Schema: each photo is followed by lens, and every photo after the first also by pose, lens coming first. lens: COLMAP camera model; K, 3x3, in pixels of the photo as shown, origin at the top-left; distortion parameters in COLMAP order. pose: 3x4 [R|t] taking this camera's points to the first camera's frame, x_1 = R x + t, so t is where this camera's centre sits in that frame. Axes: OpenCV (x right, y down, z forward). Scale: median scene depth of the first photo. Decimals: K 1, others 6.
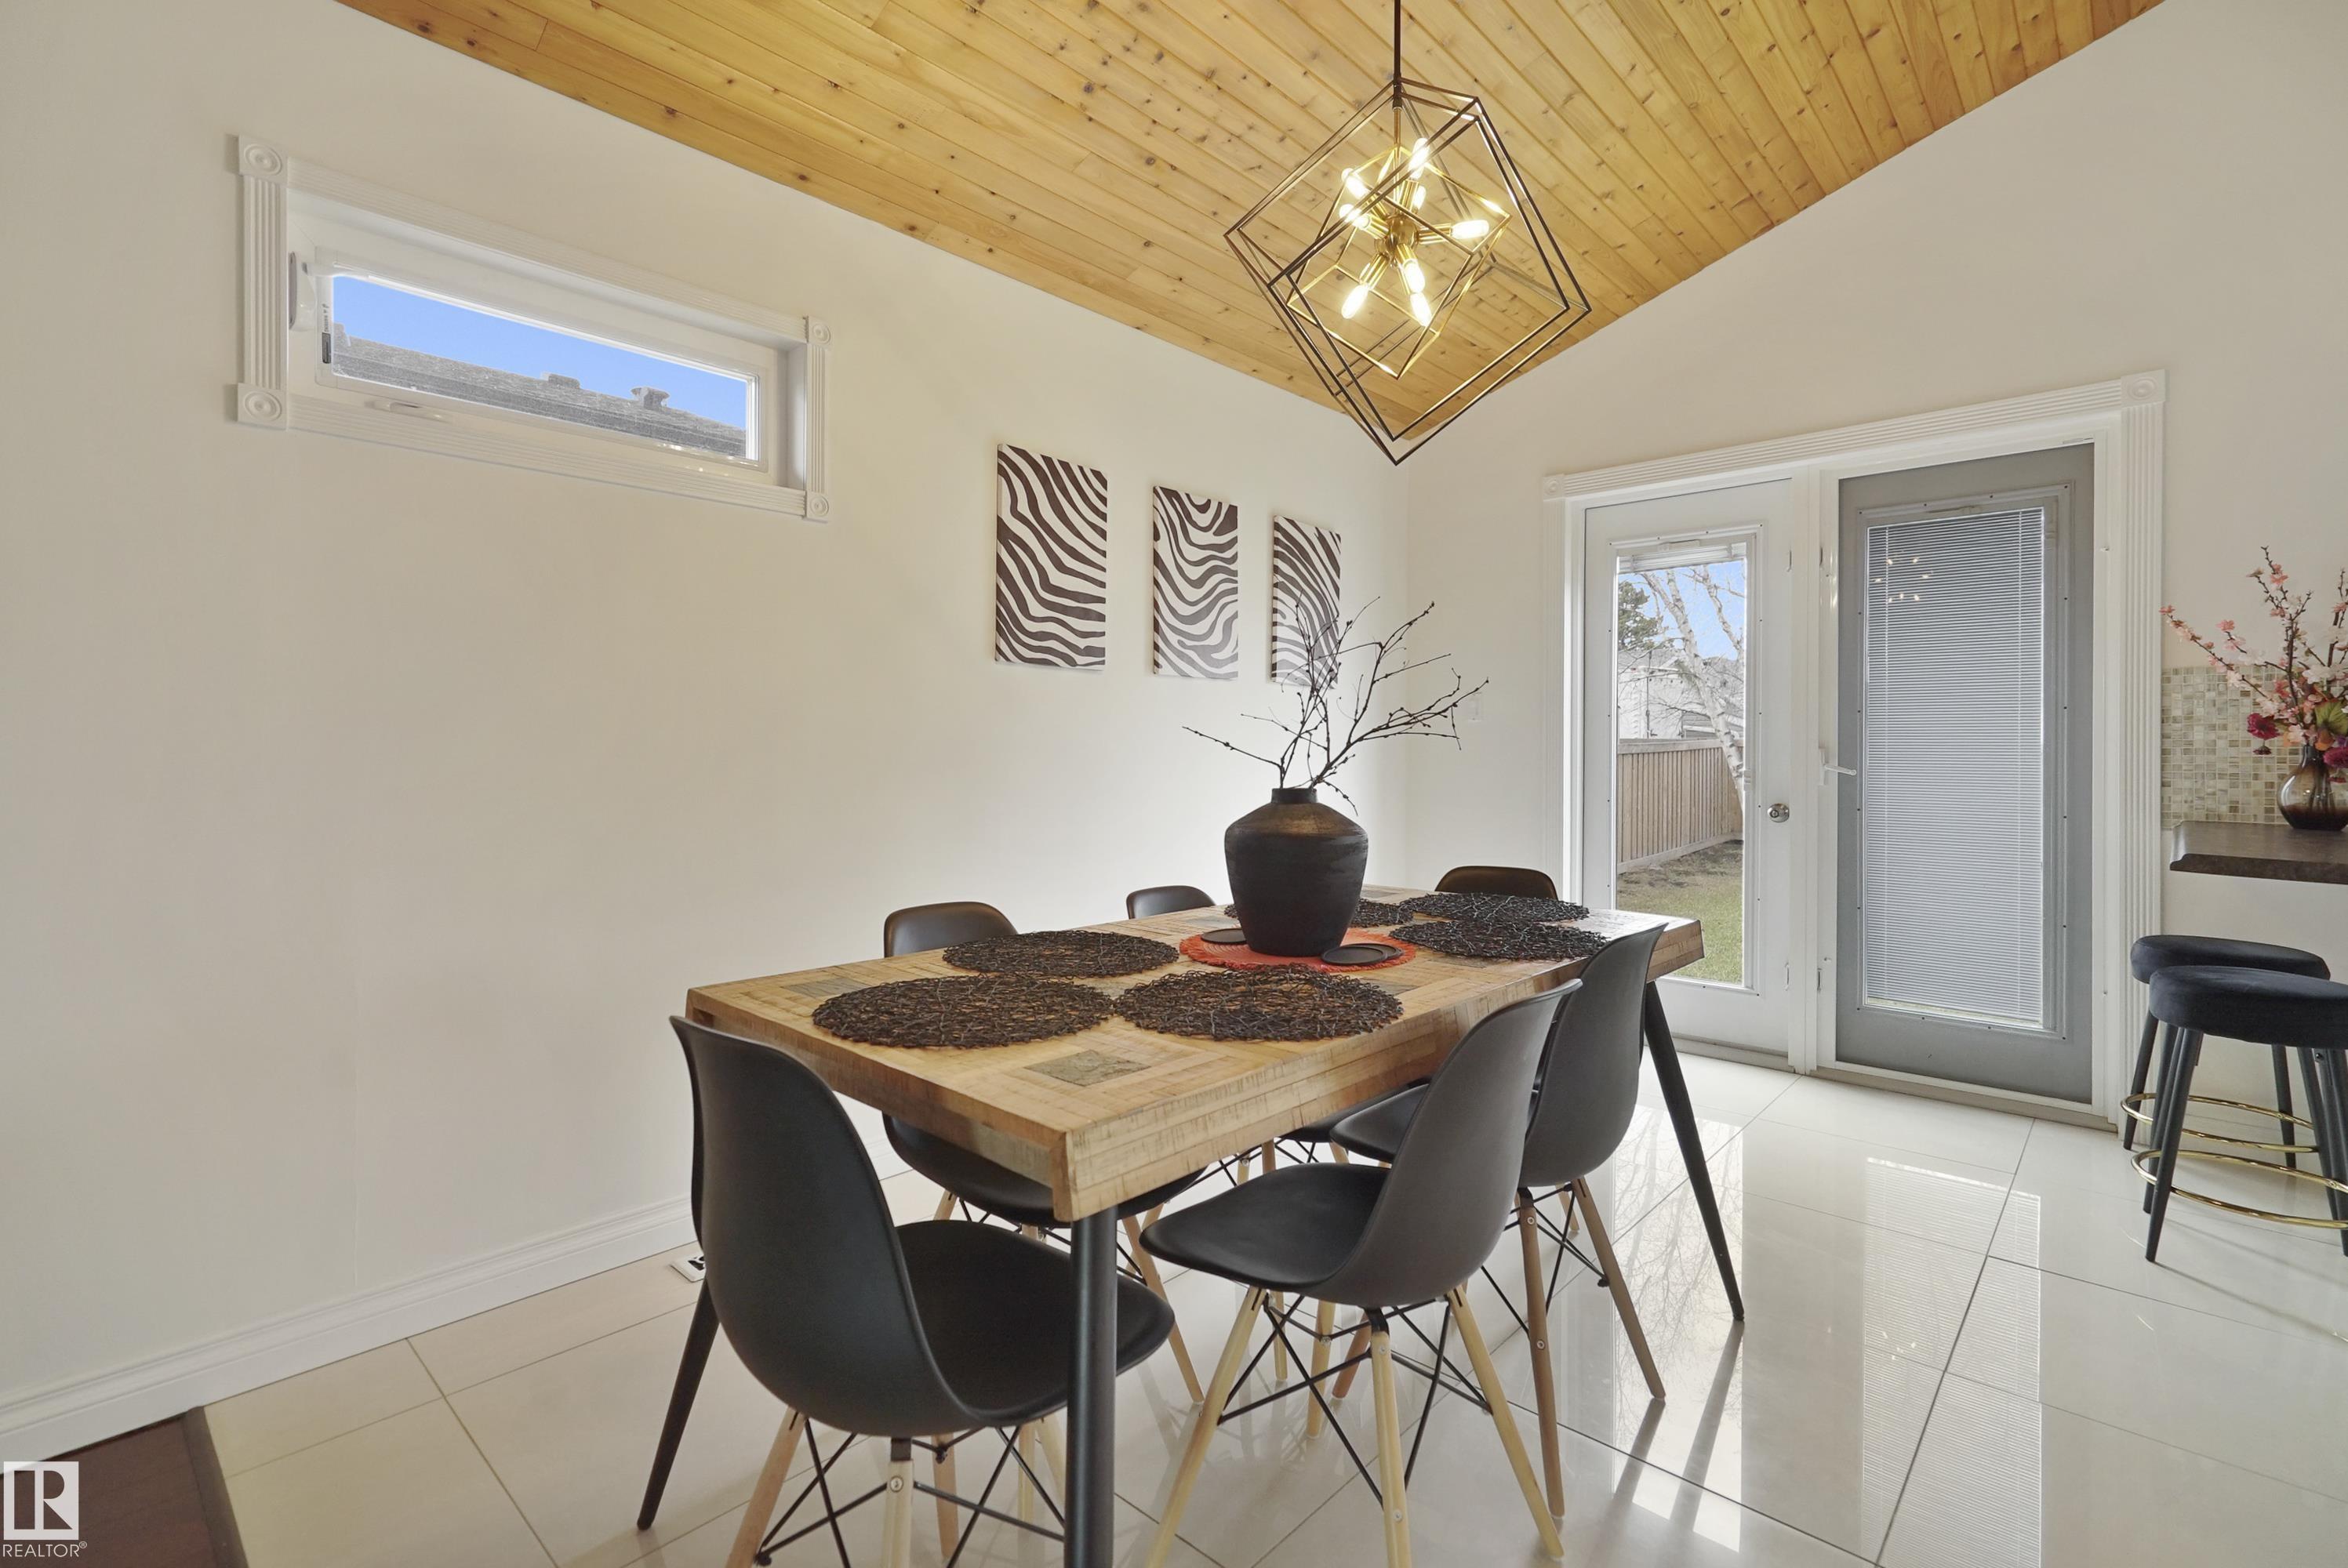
lens RADIAL K [[1078.9, 0, 1169.9], [0, 1078.9, 744.2], [0, 0, 1]] dist [0.001678, 0.000170]
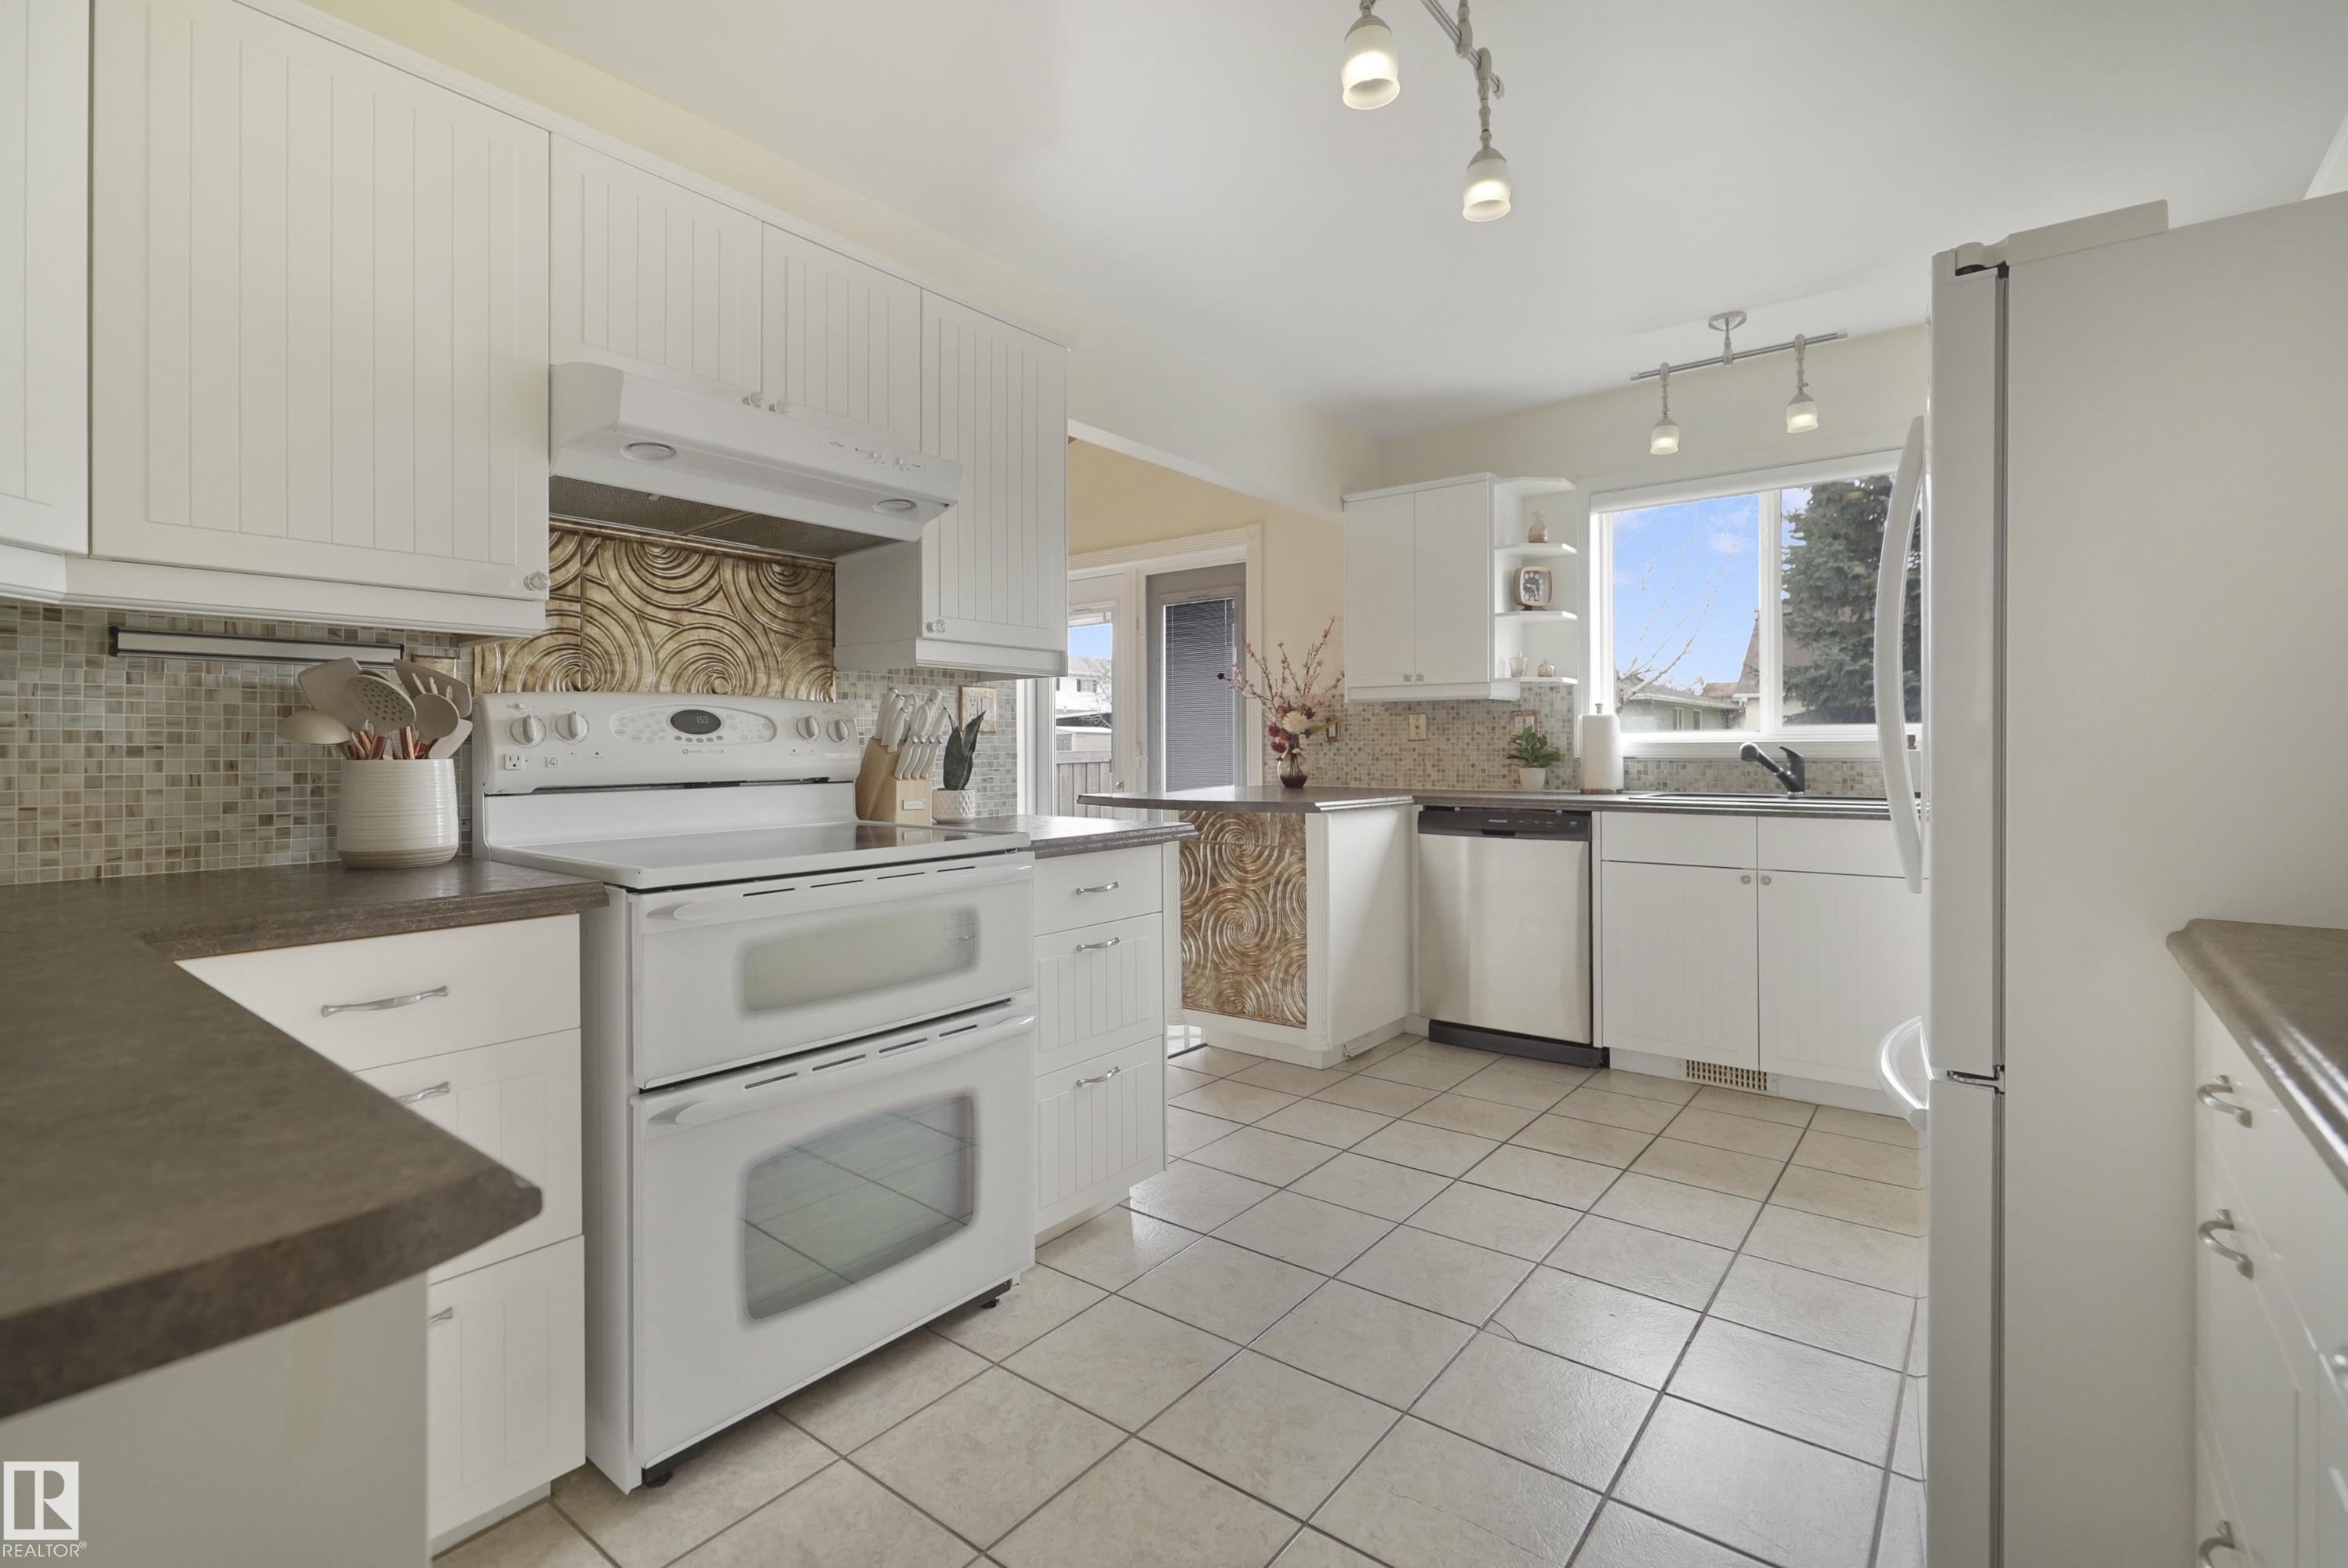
lens RADIAL K [[1078.9, 0, 1169.9], [0, 1078.9, 744.2], [0, 0, 1]] dist [0.001678, 0.000170]
pose [[0.996769, -0.011975, 0.079429, 0.588698], [0.011972, 0.999928, 0.000508, 0.003340], [-0.079429, 0.000444, 0.996840, -0.658307]]
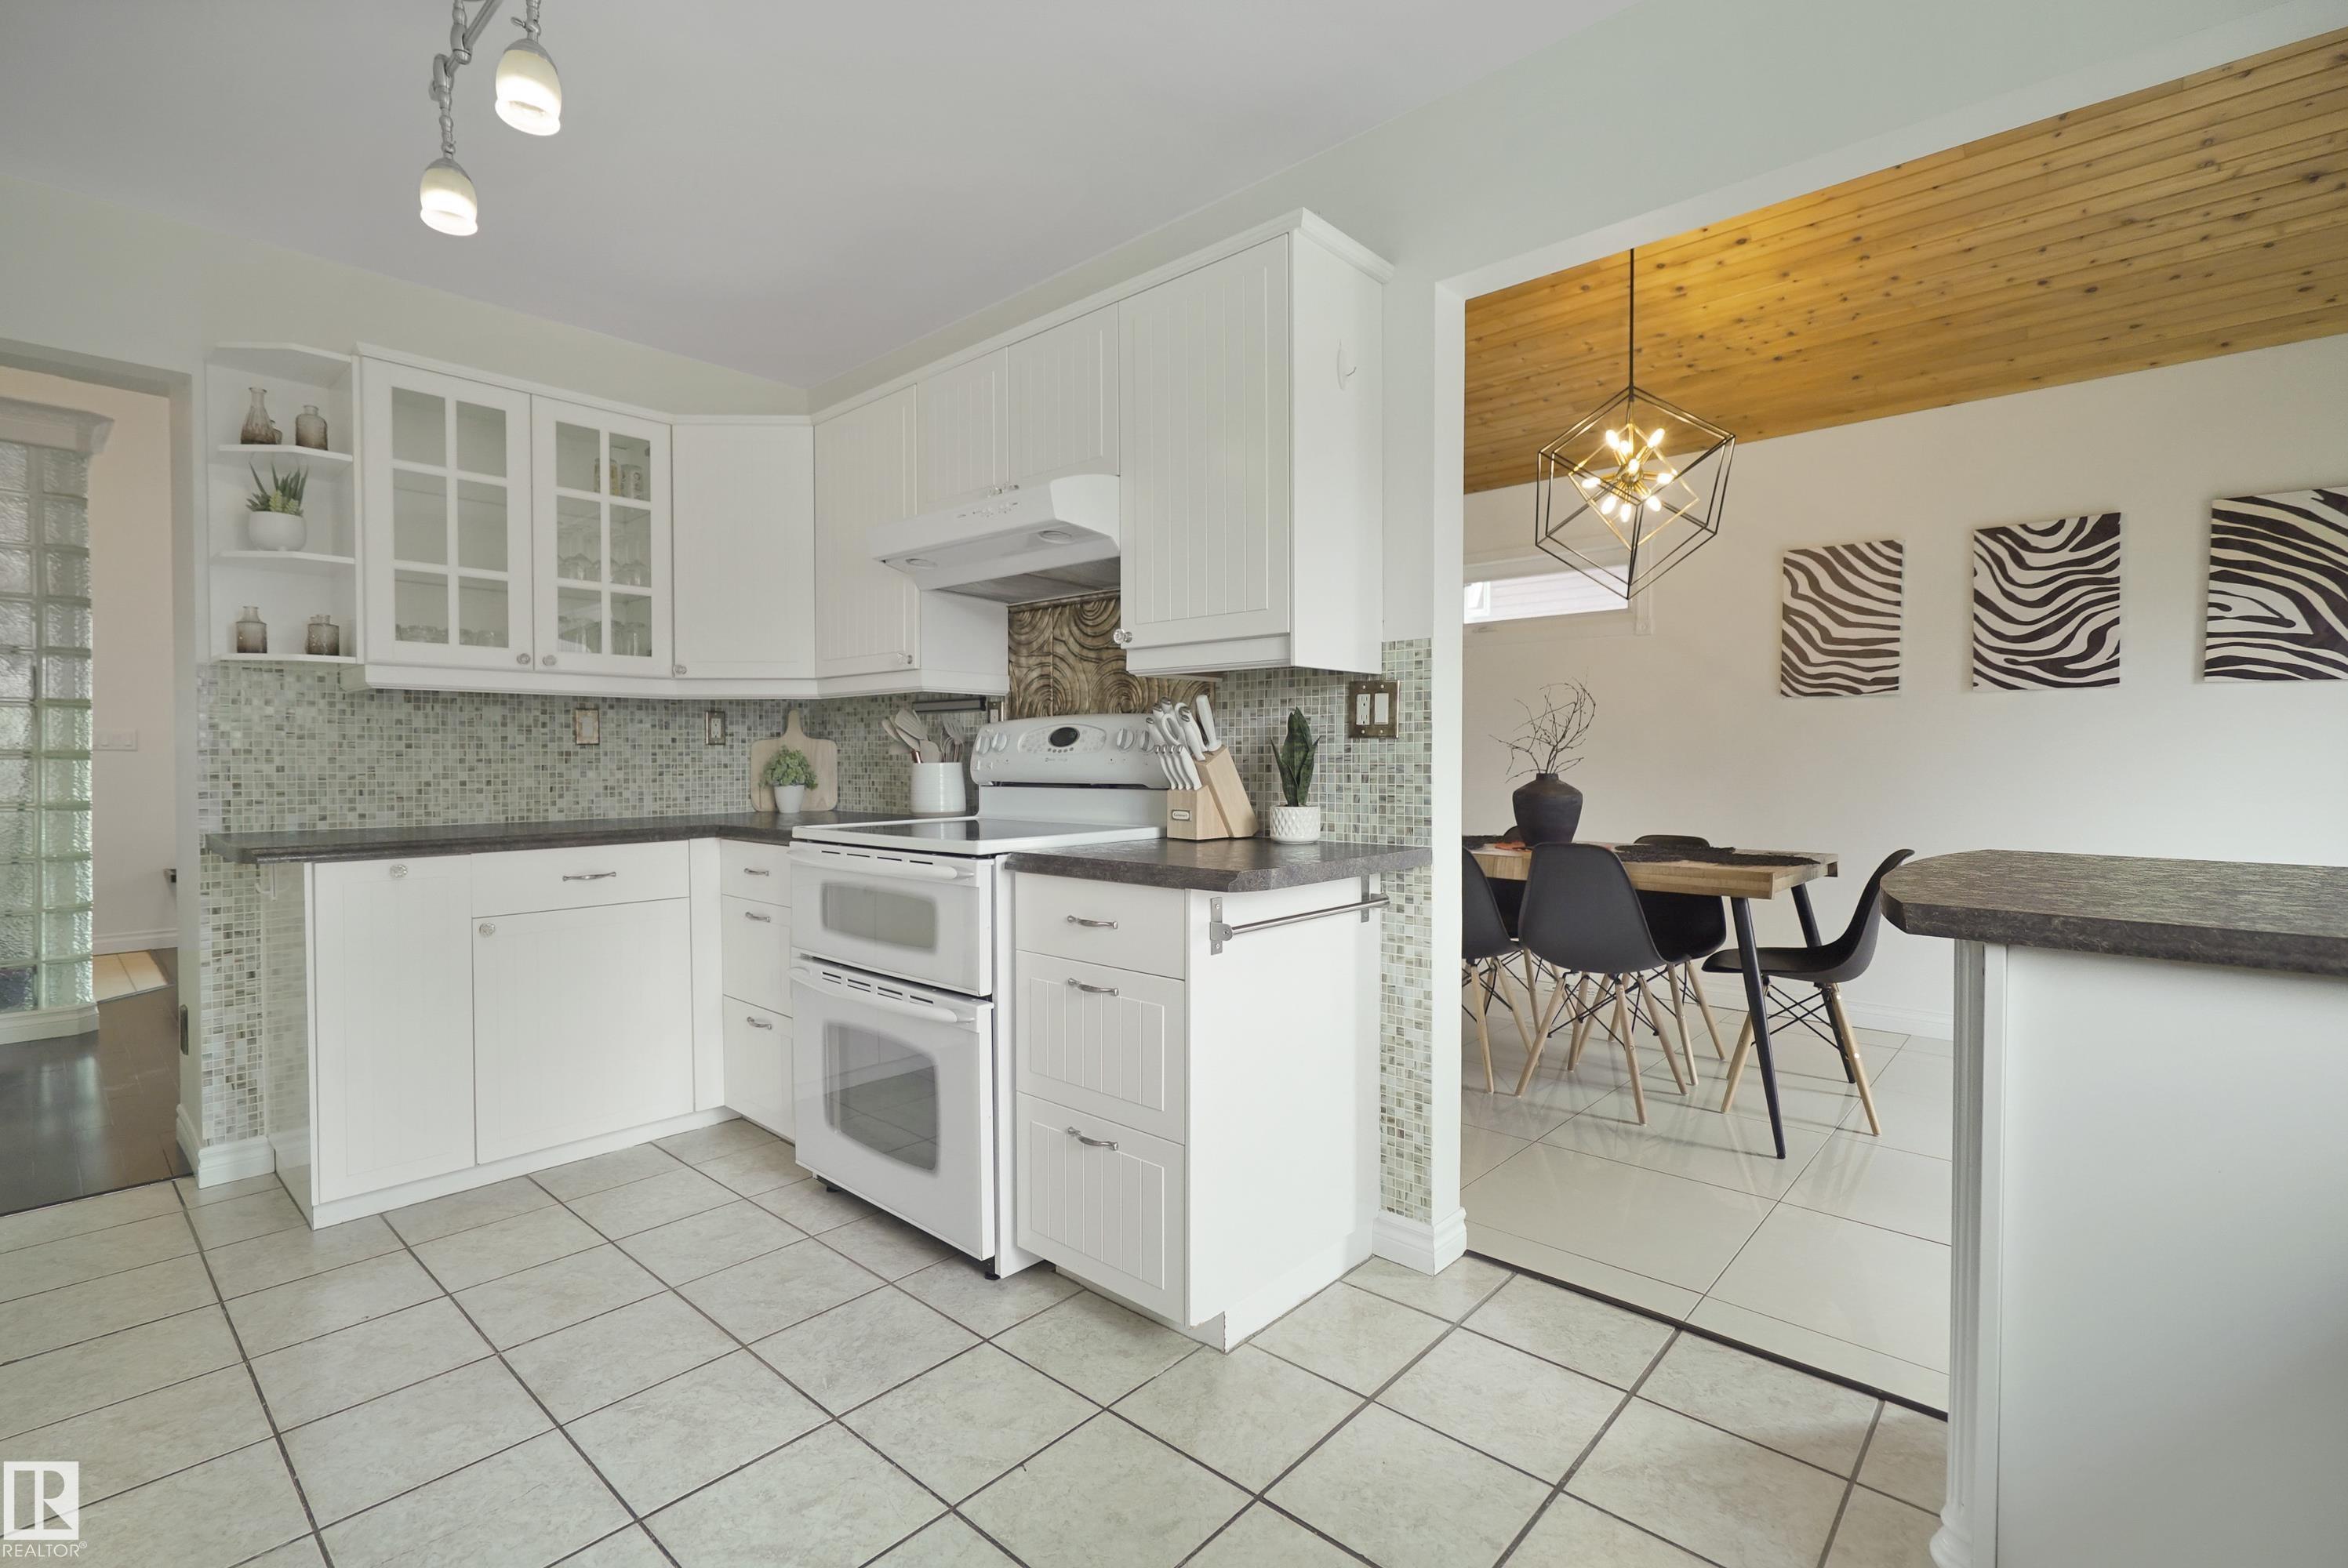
lens RADIAL K [[1056.4, 0, 1150.4], [0, 1056.4, 781.5], [0, 0, 1]] dist [0.002403, 0.000042]
pose [[0.002024, 0.018175, -0.999833, 1.217070], [0.005776, 0.999818, 0.018186, 0.007339], [0.999981, -0.005812, 0.001919, 0.112037]]
